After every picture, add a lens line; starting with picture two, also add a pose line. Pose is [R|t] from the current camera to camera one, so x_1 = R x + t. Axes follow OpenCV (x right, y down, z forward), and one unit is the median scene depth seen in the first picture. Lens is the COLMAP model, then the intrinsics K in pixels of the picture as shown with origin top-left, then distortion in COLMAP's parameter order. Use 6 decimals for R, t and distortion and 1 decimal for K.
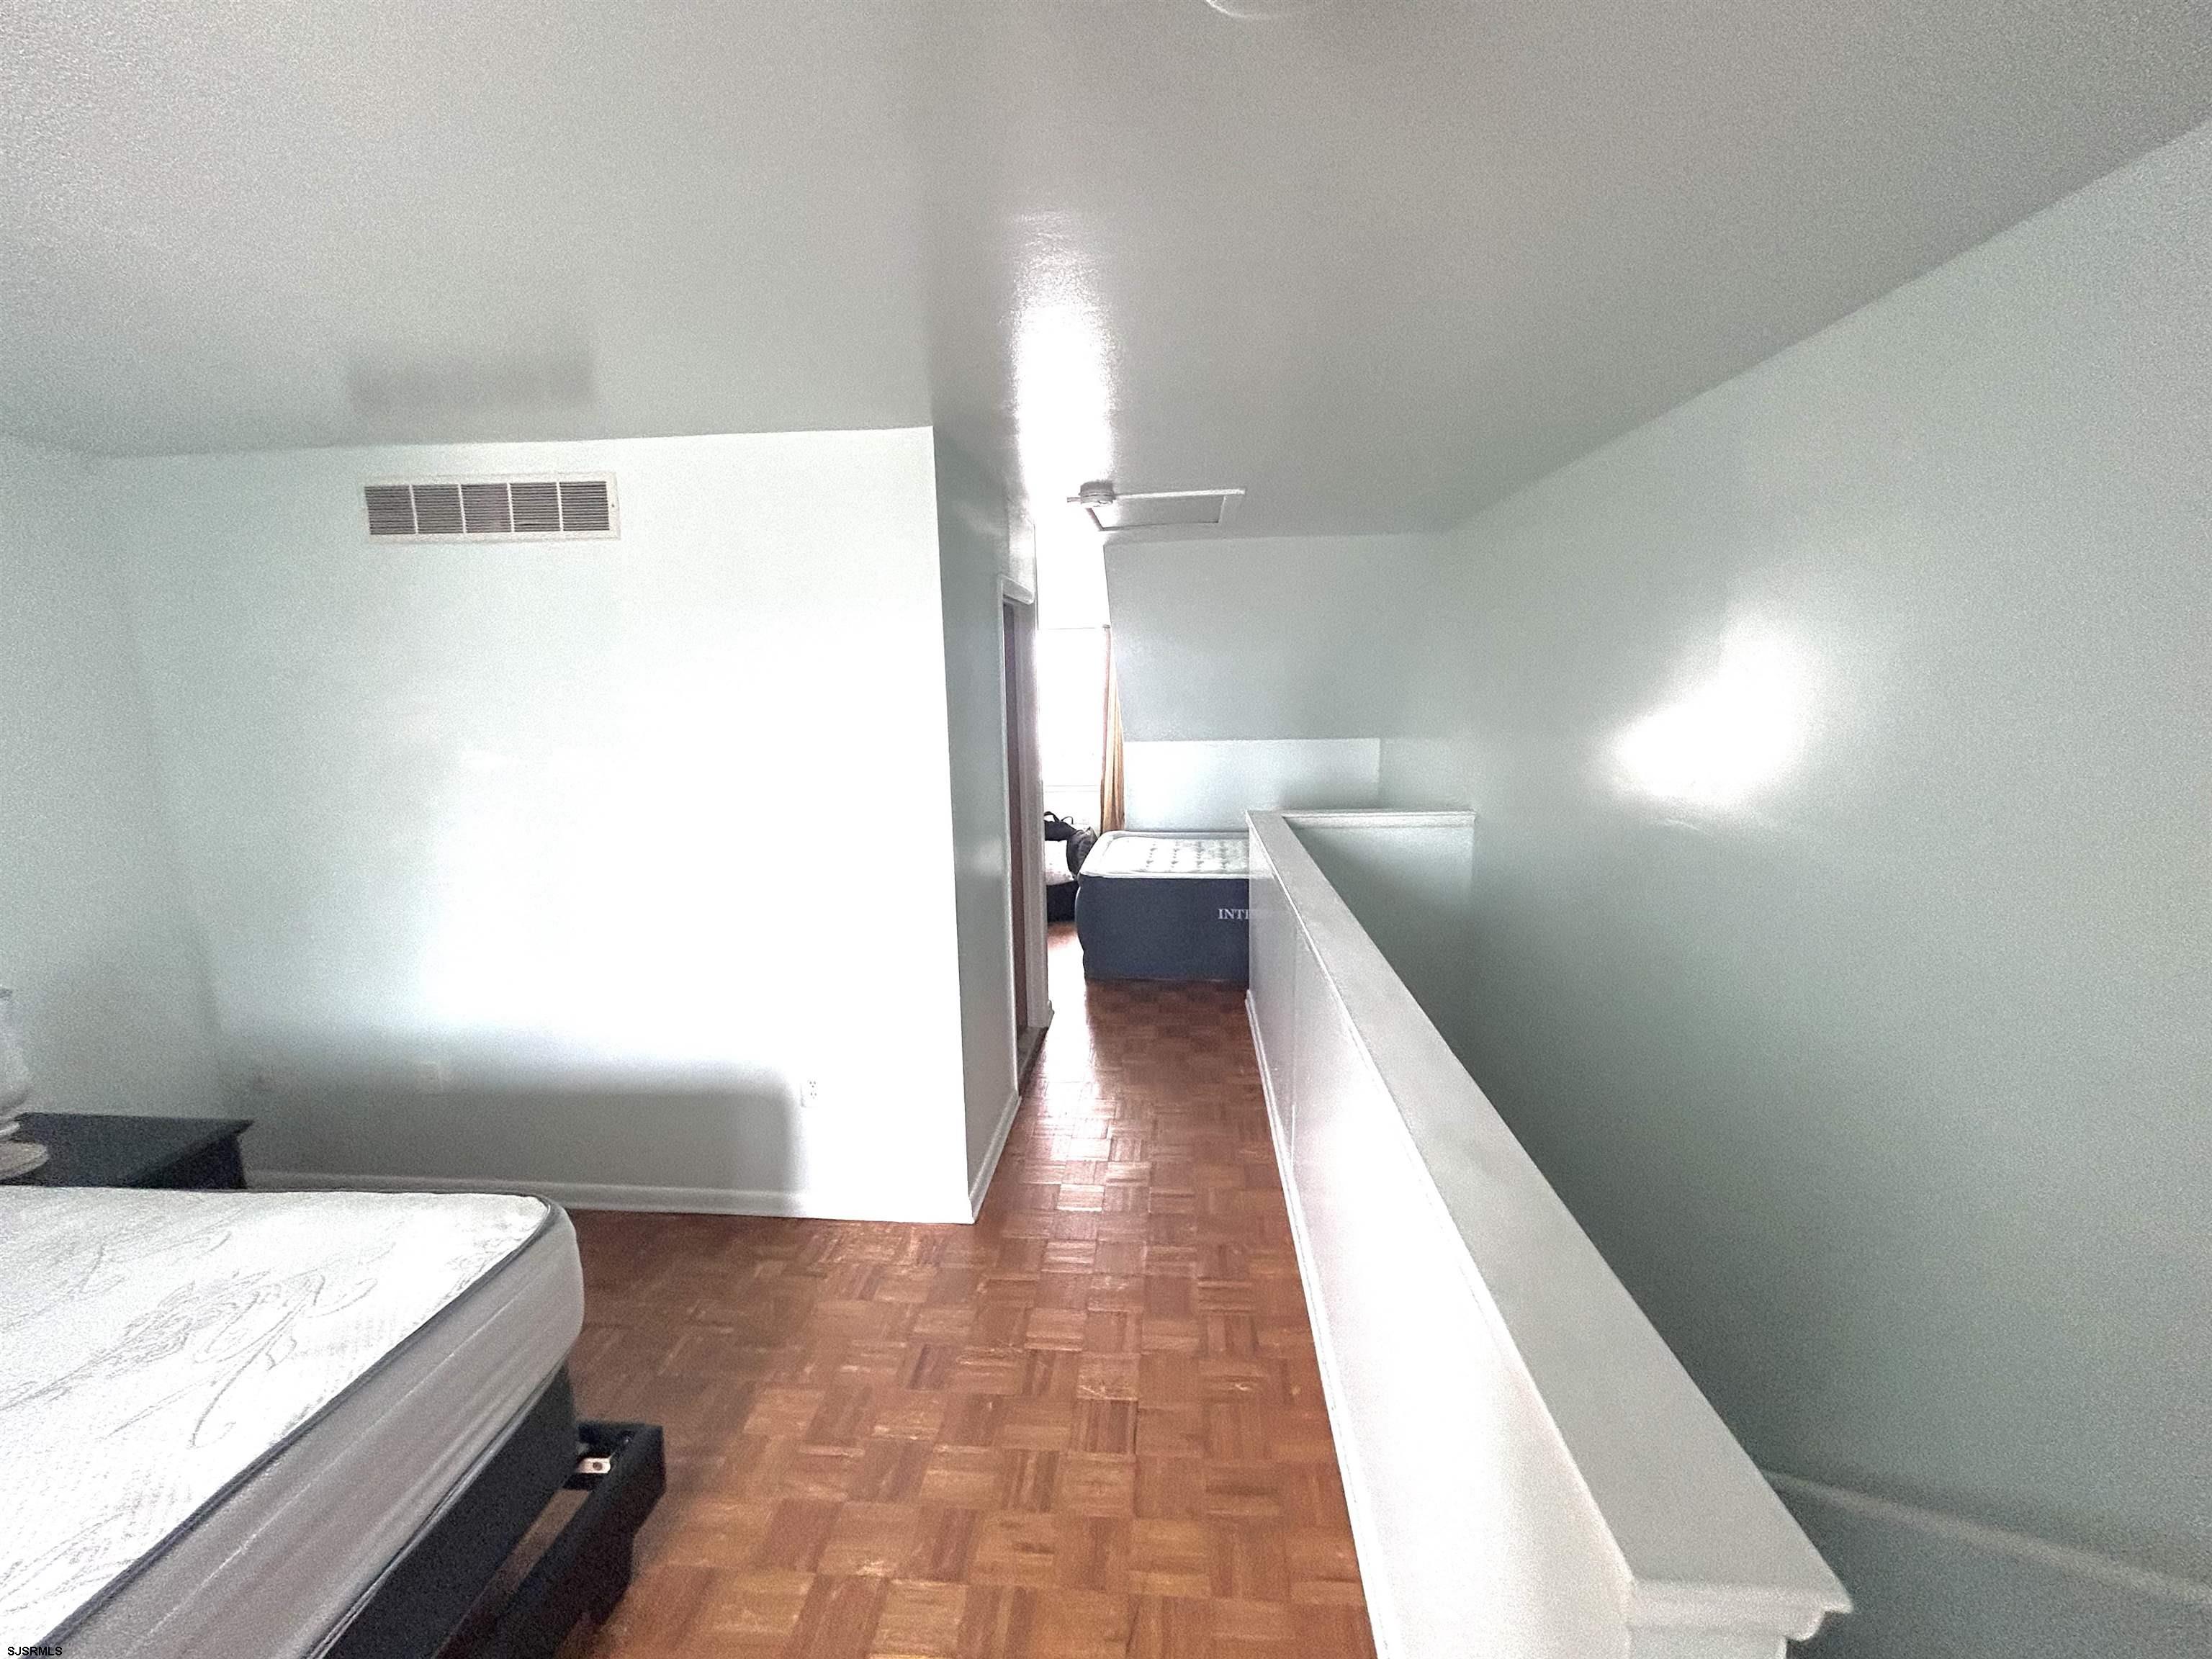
lens RADIAL K [[887.6, 0, 1110.0], [0, 887.6, 817.9], [0, 0, 1]] dist [-0.000205, 0.000265]
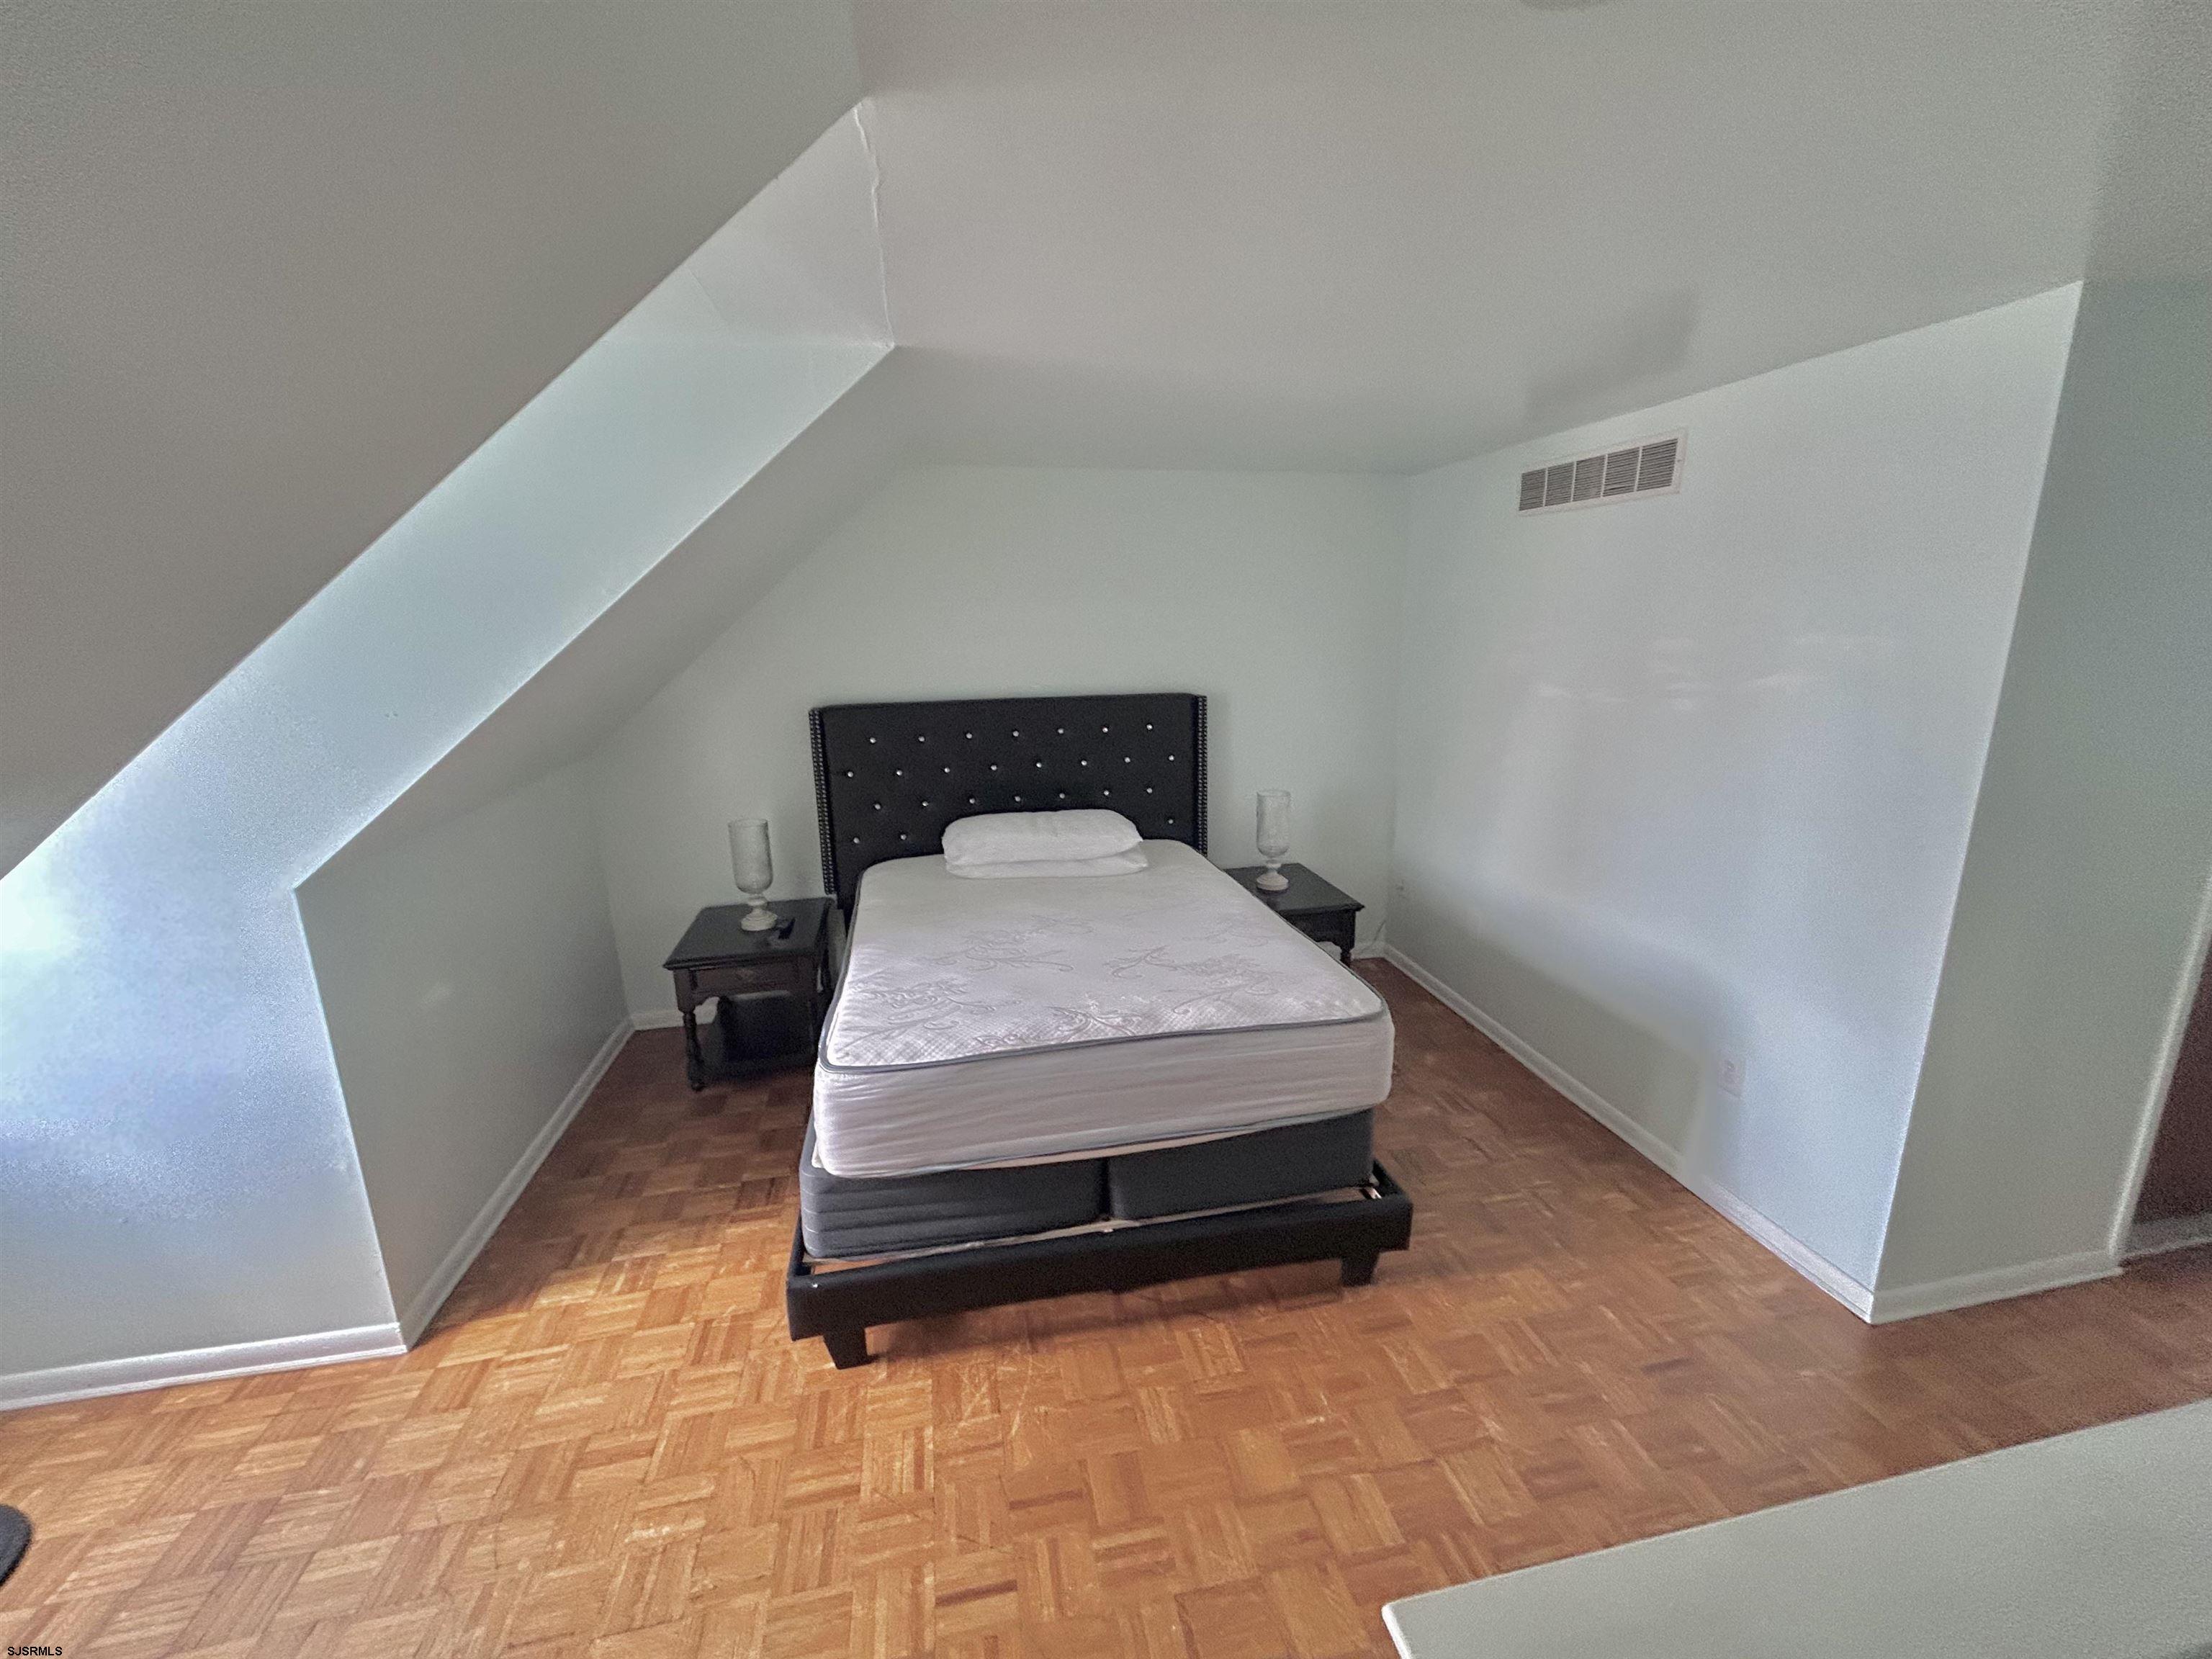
lens RADIAL K [[887.6, 0, 1115.8], [0, 887.6, 819.3], [0, 0, 1]] dist [-0.000205, 0.000265]
pose [[0.275416, 0.226321, -0.934304, 0.354322], [-0.140126, 0.970963, 0.193894, -0.053884], [0.951058, 0.077519, 0.299133, 0.091229]]
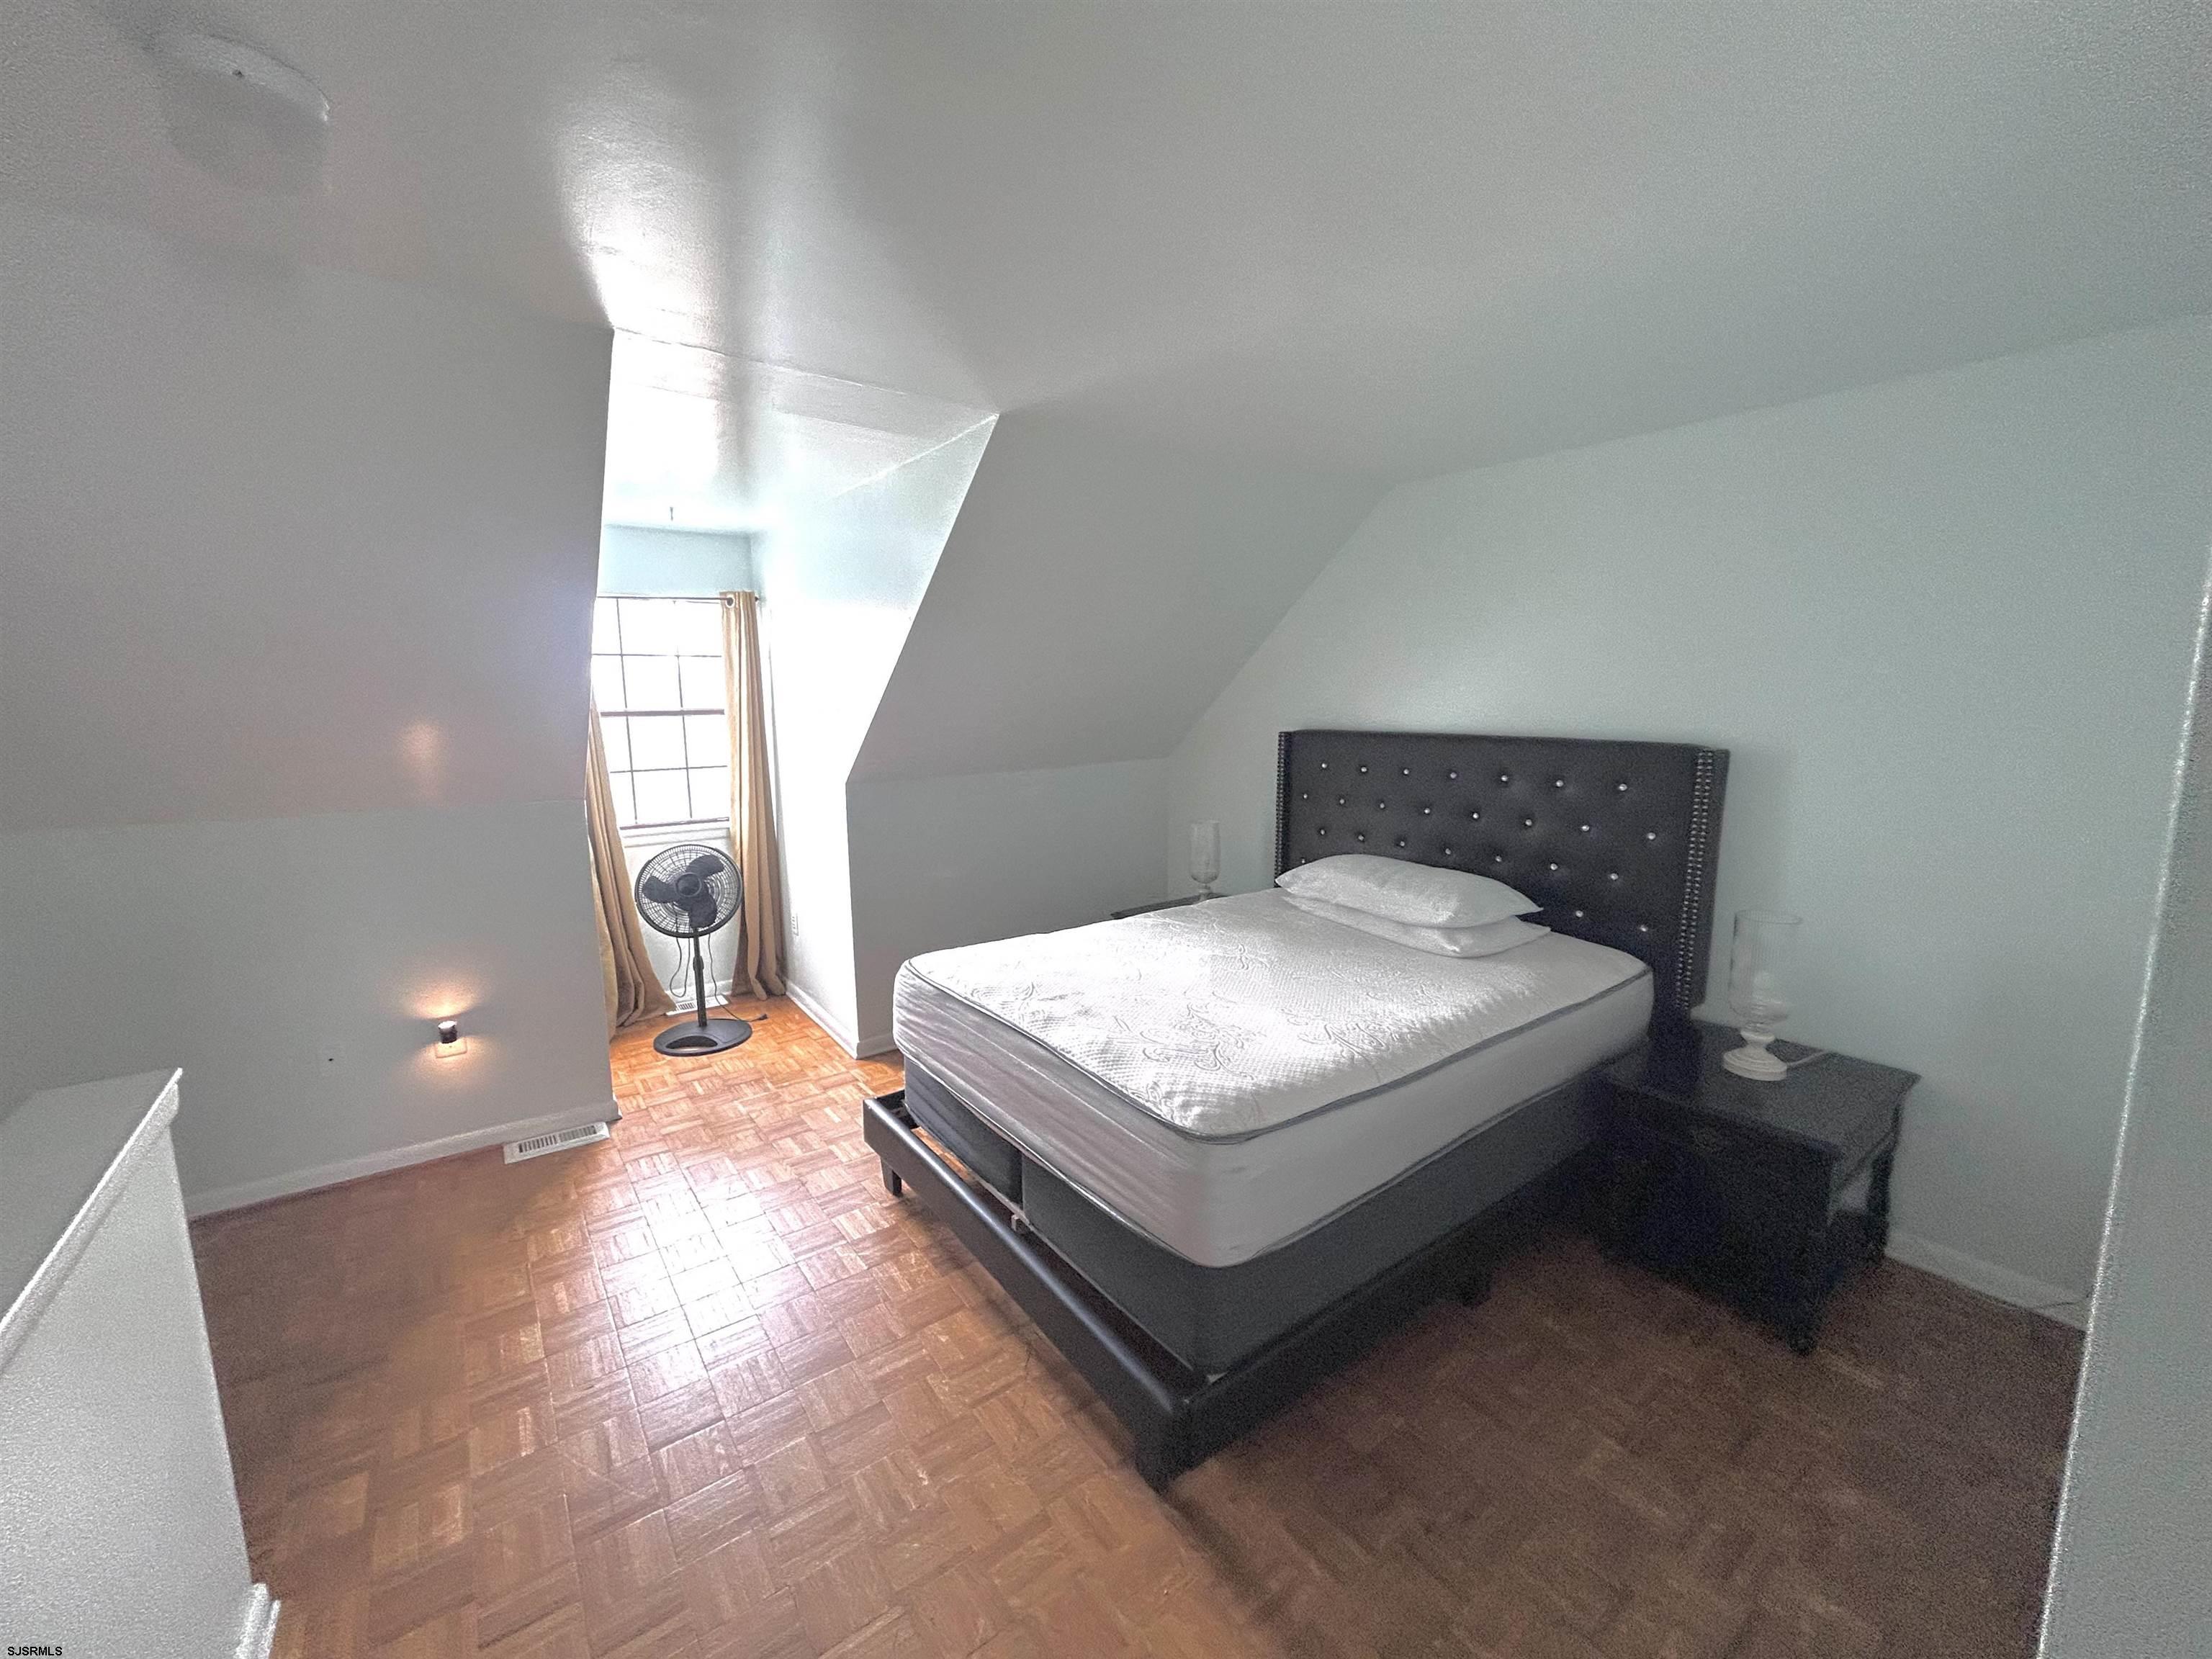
lens RADIAL K [[887.6, 0, 1105.7], [0, 887.6, 824.5], [0, 0, 1]] dist [-0.000205, 0.000265]
pose [[-0.762025, 0.110939, -0.637973, 0.047611], [-0.082395, 0.960595, 0.265457, -0.117075], [0.642284, 0.254851, -0.722857, 1.089258]]
